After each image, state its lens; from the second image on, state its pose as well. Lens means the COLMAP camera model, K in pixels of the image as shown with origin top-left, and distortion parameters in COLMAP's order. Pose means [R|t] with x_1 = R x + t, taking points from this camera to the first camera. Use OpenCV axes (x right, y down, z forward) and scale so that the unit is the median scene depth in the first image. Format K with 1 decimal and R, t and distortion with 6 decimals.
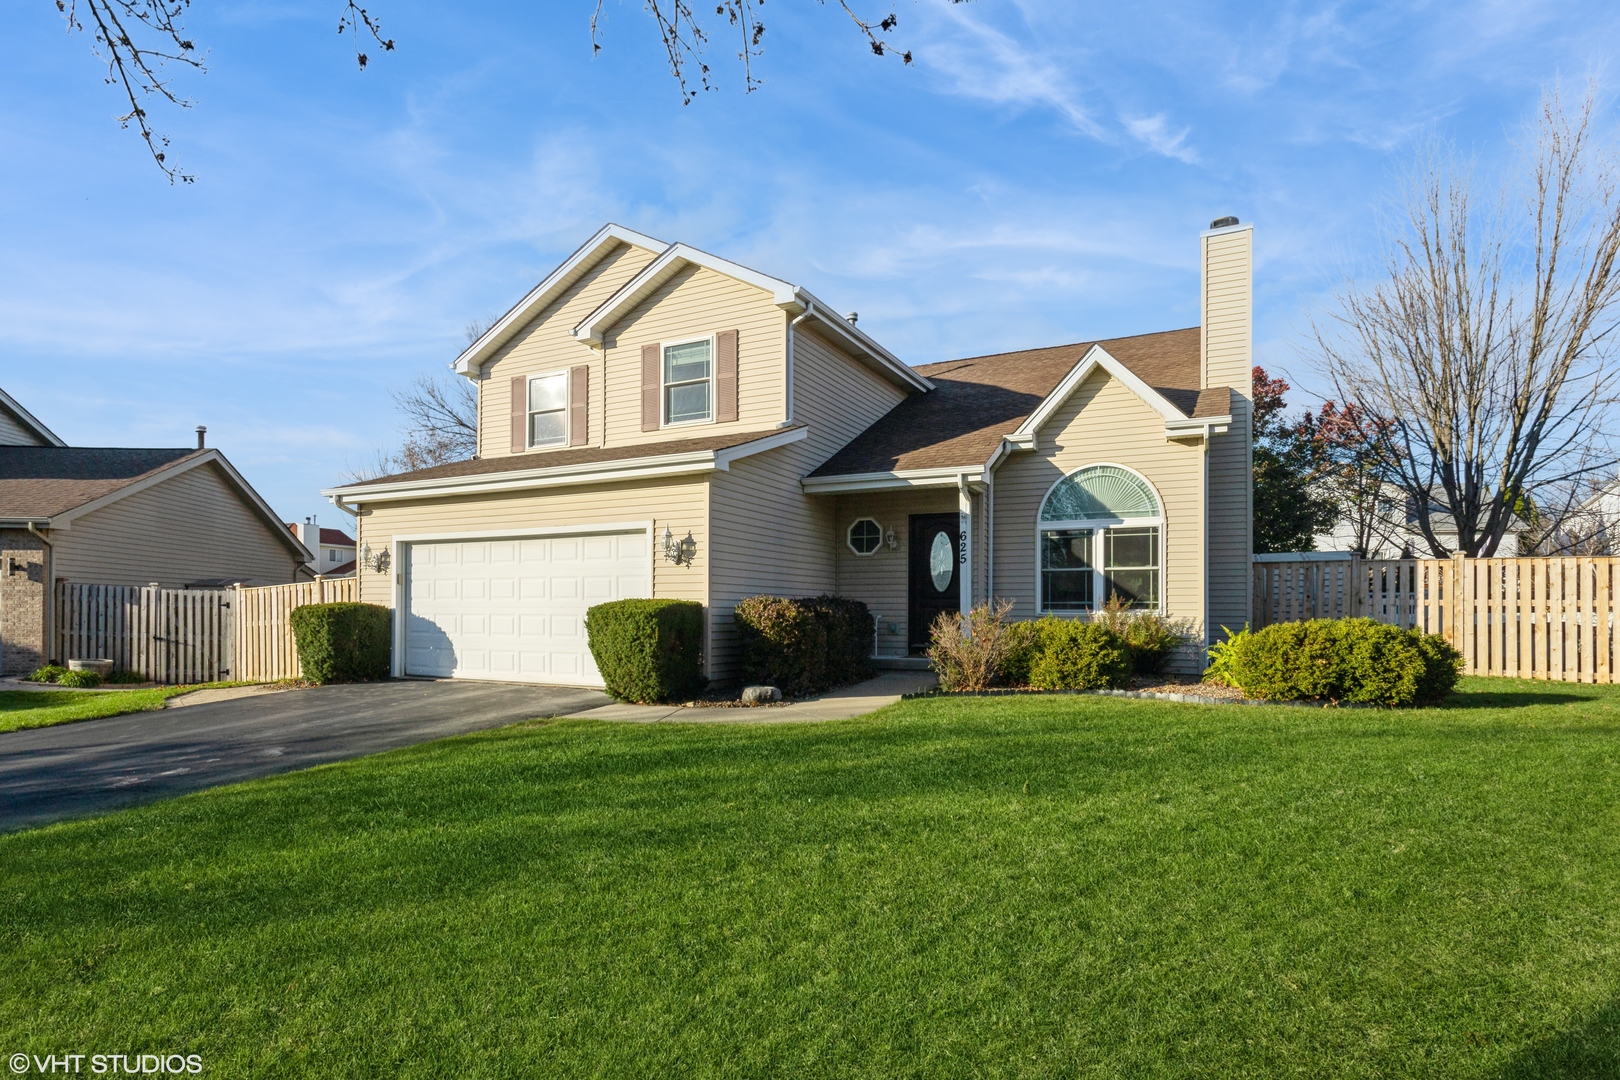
lens RADIAL K [[855.2, 0, 808.1], [0, 855.2, 582.6], [0, 0, 1]] dist [0.000700, 0.000342]
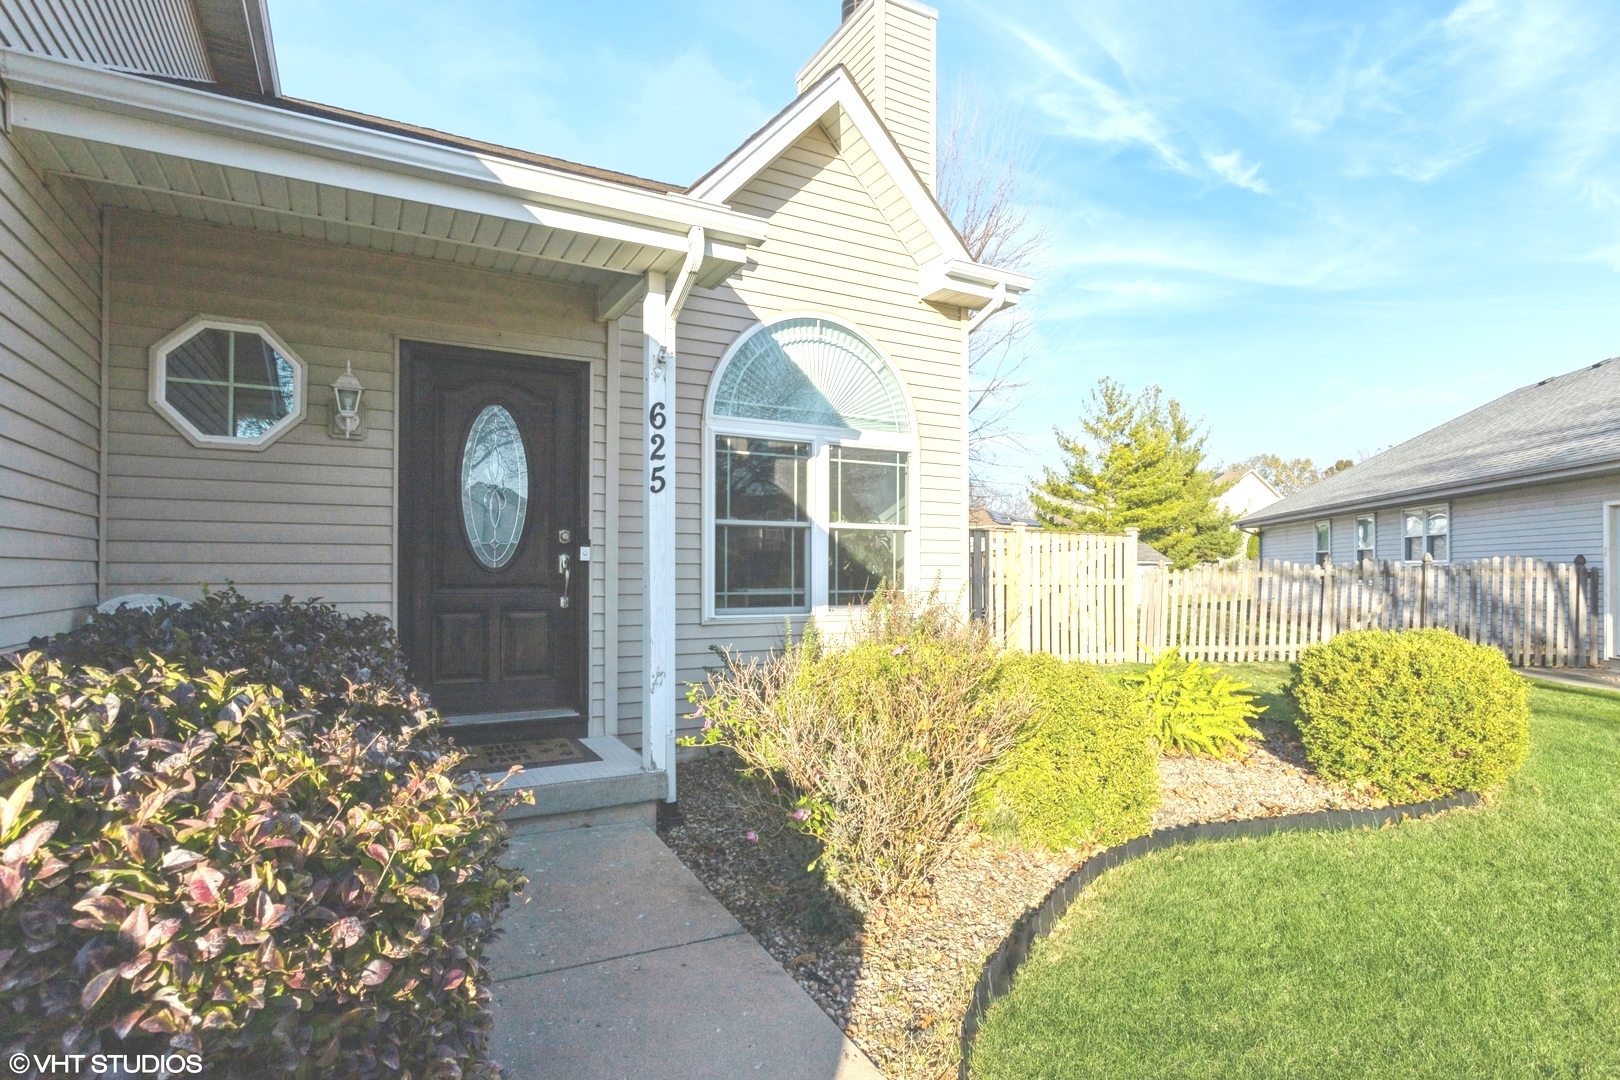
lens RADIAL K [[855.2, 0, 808.1], [0, 855.2, 582.6], [0, 0, 1]] dist [0.000700, 0.000342]
pose [[0.569328, -0.003316, 0.822104, -0.073974], [-0.014482, 0.999796, 0.014062, 0.010838], [-0.821983, -0.019911, 0.569164, 0.707849]]
